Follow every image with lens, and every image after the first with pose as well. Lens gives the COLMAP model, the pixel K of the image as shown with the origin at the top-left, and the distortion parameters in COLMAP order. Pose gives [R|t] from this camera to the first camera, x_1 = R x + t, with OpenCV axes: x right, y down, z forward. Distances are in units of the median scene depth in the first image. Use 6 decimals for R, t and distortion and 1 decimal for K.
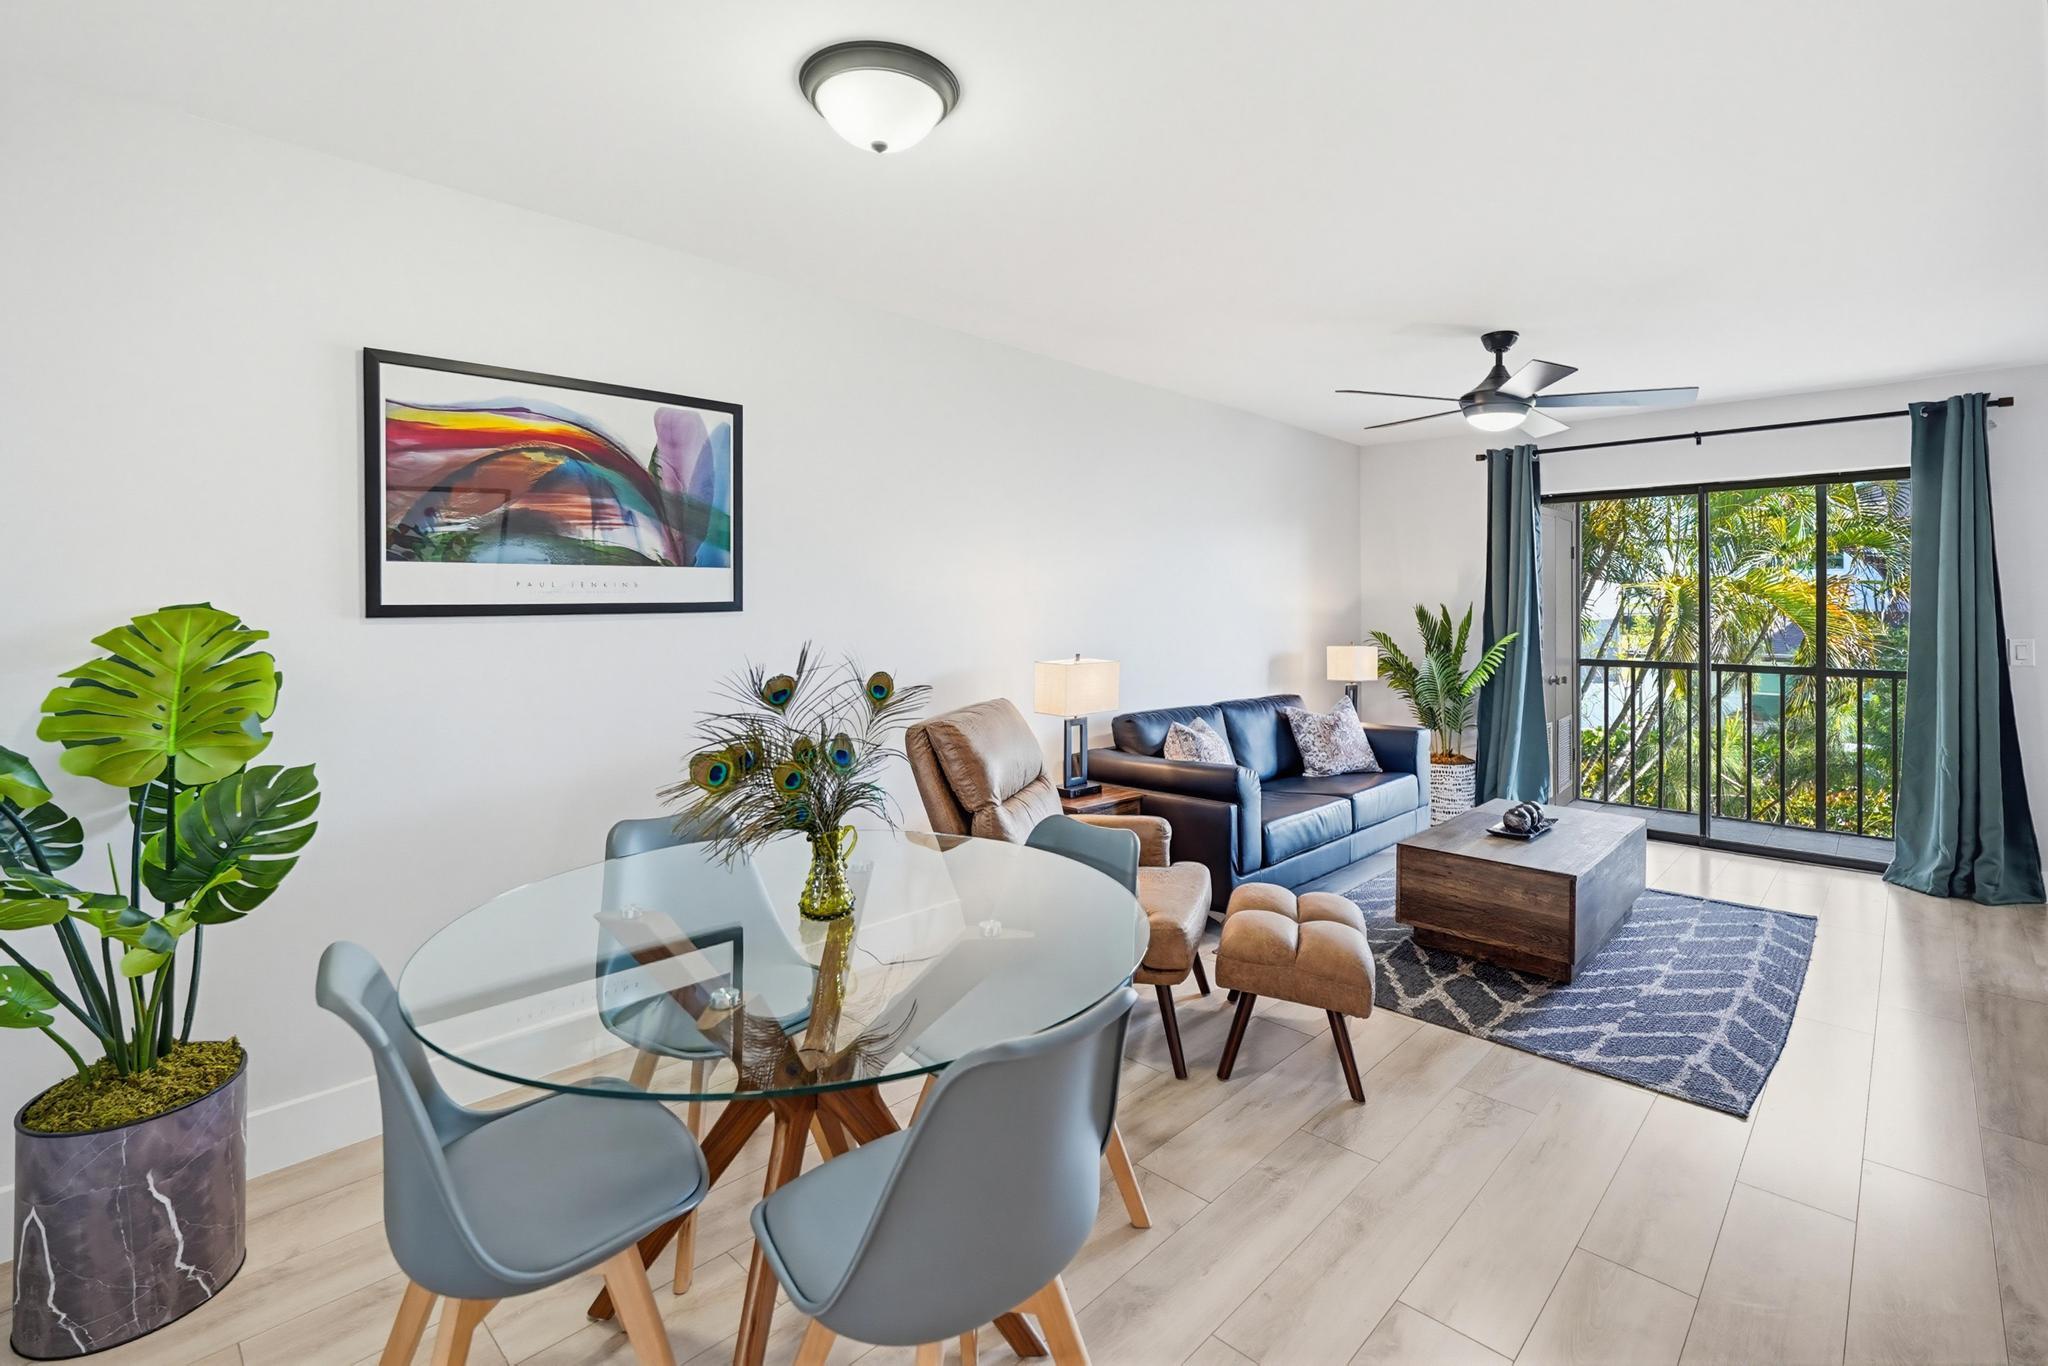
lens RADIAL K [[926.4, 0, 1013.3], [0, 926.4, 608.7], [0, 0, 1]] dist [-0.014865, 0.005931]
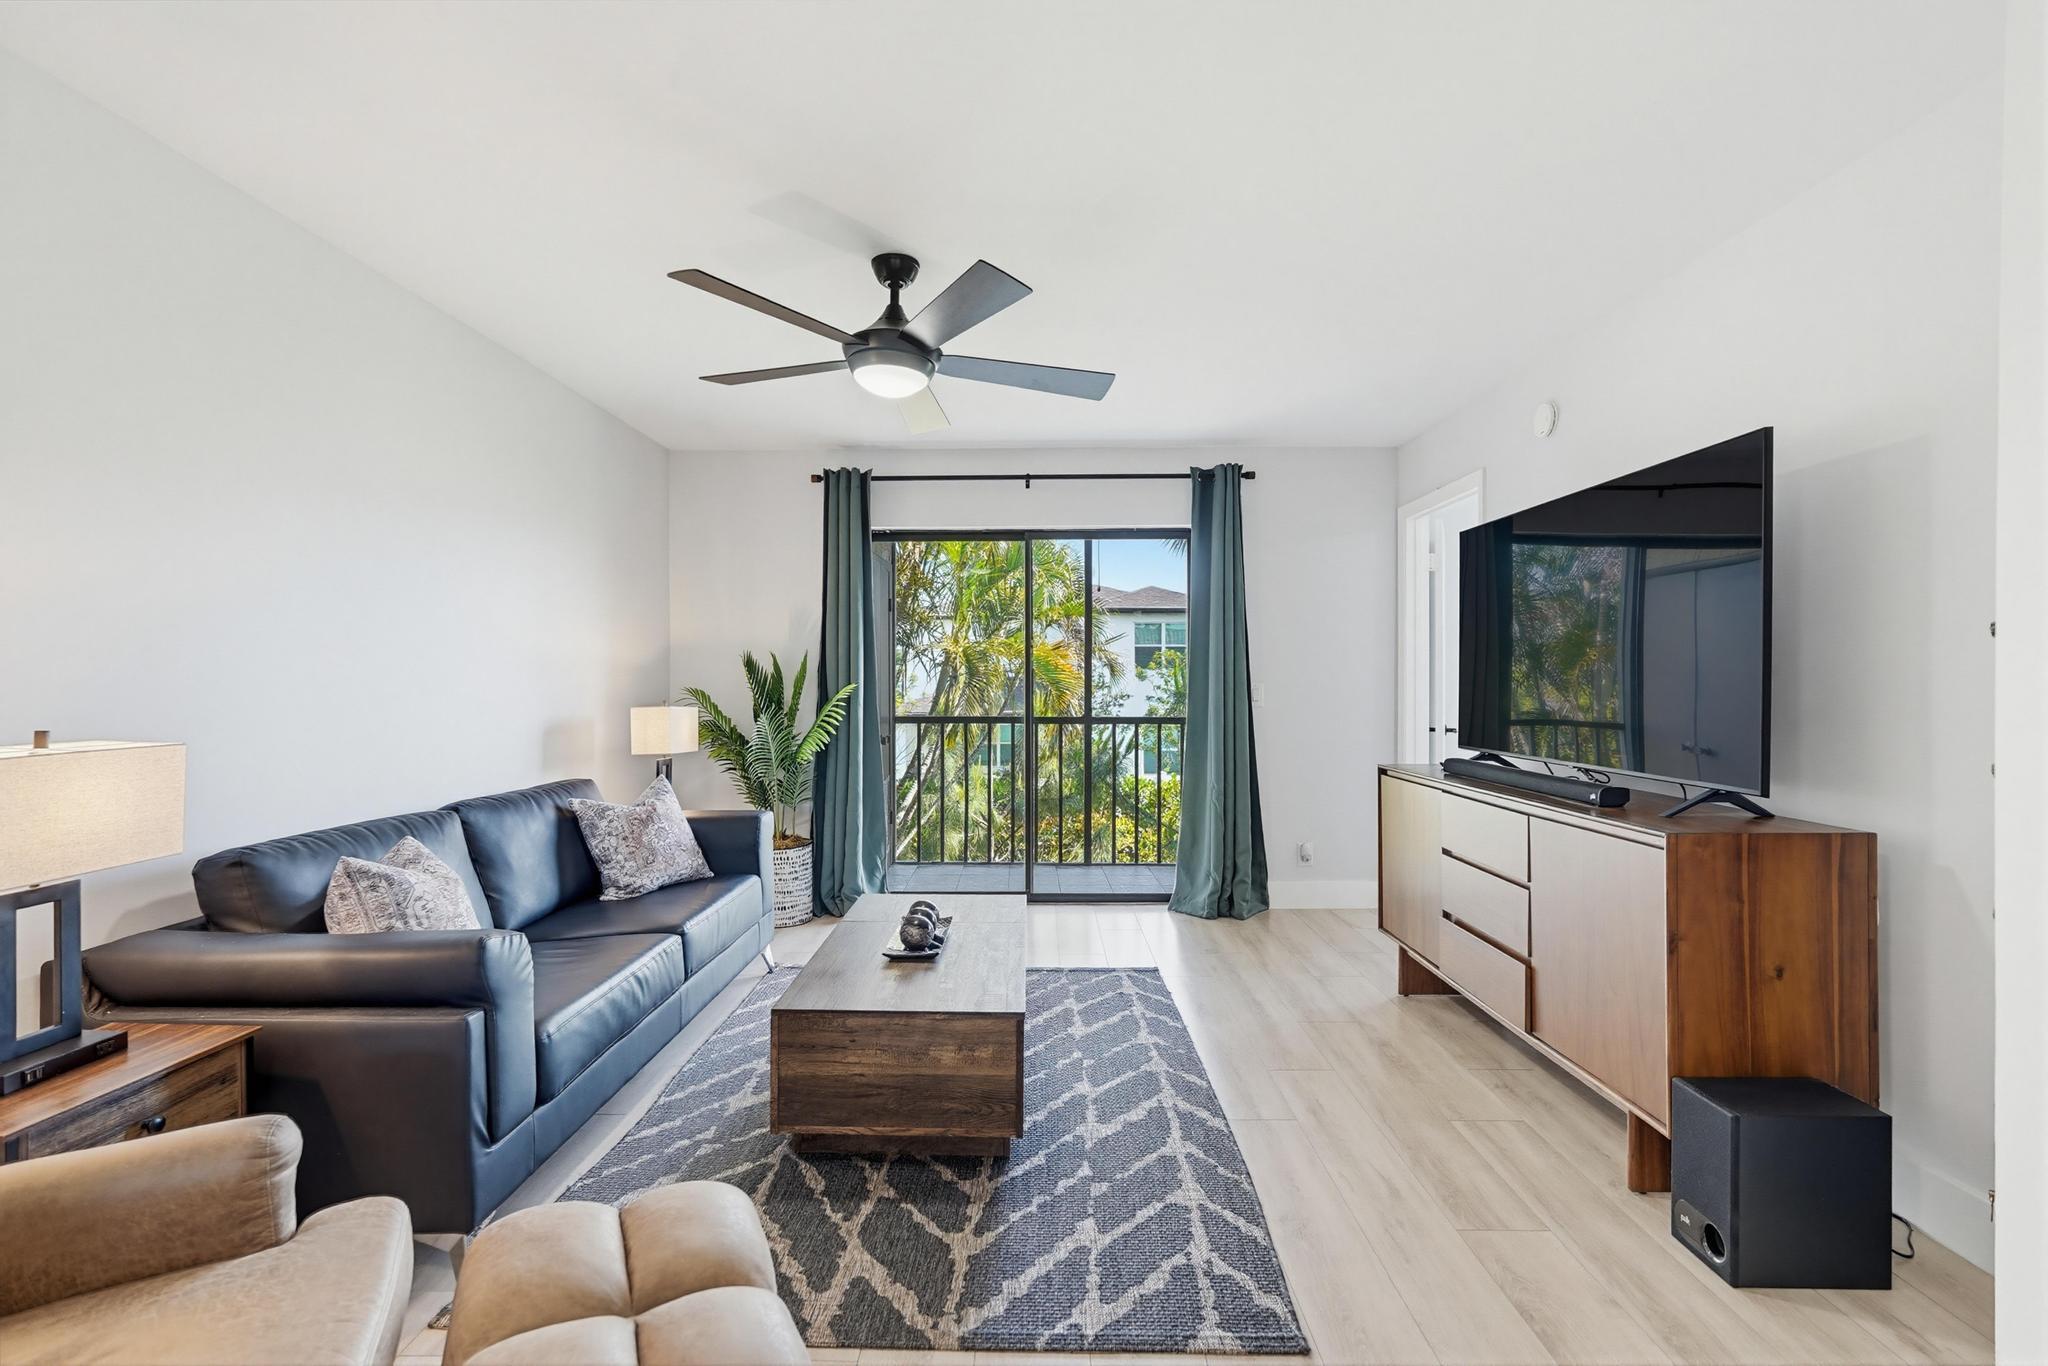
lens RADIAL K [[926.4, 0, 1034.1], [0, 926.4, 680.2], [0, 0, 1]] dist [-0.014865, 0.005931]
pose [[0.722320, -0.004573, 0.691544, 0.093008], [0.002575, 0.999989, 0.003924, 0.023580], [-0.691554, -0.001054, 0.722324, 0.354033]]
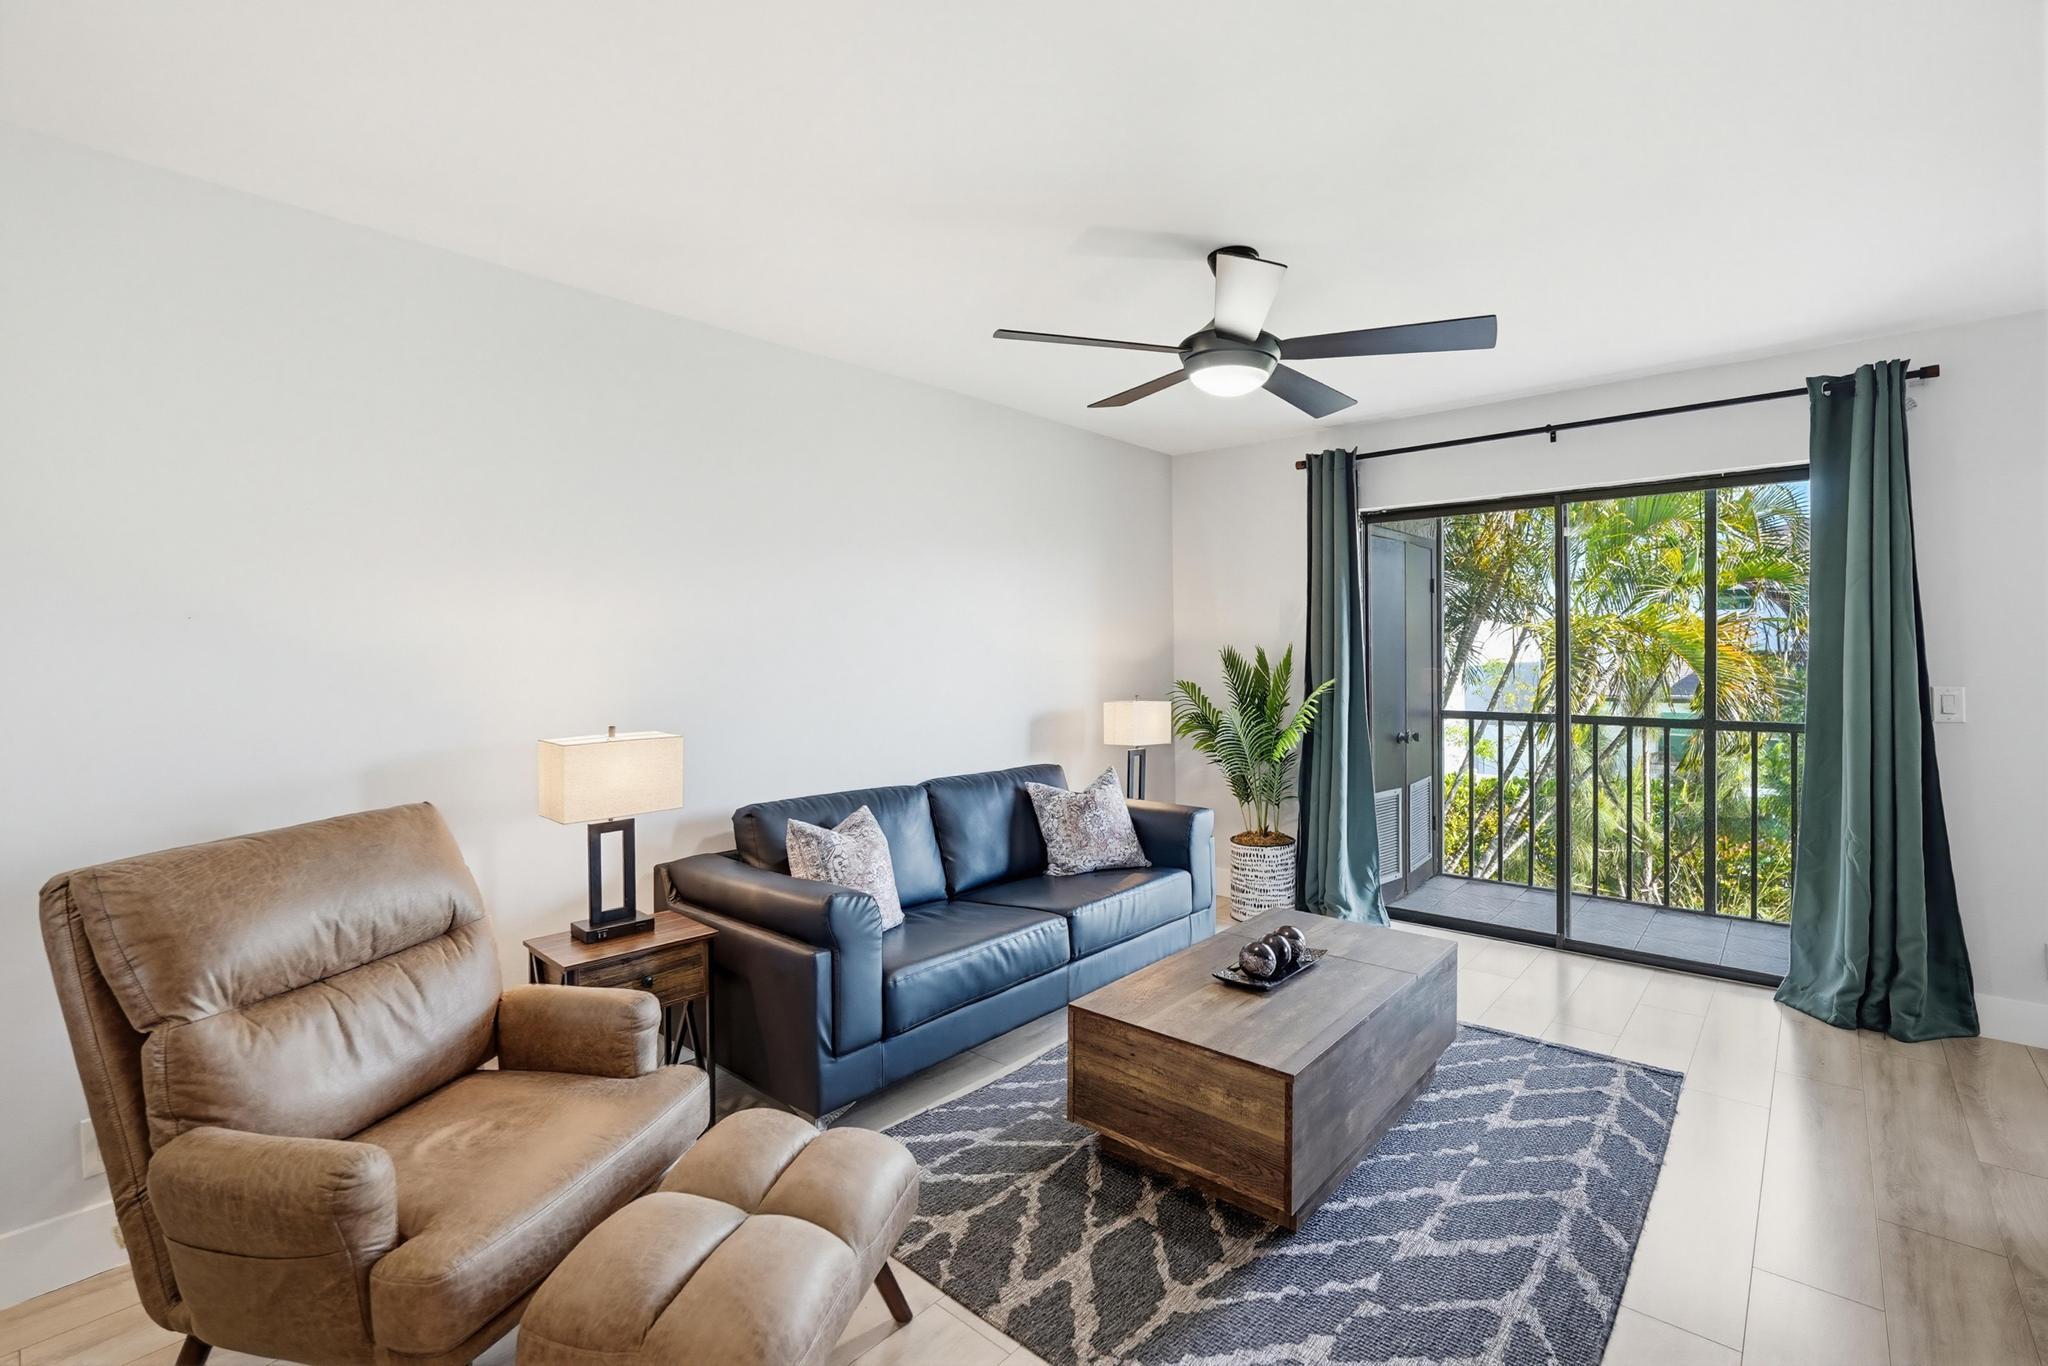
lens RADIAL K [[926.4, 0, 992.6], [0, 926.4, 664.2], [0, 0, 1]] dist [-0.014865, 0.005931]
pose [[0.999090, -0.008910, 0.041713, 0.280715], [0.008499, 0.999914, 0.010021, -0.000418], [-0.041799, -0.009658, 0.999079, 0.278590]]
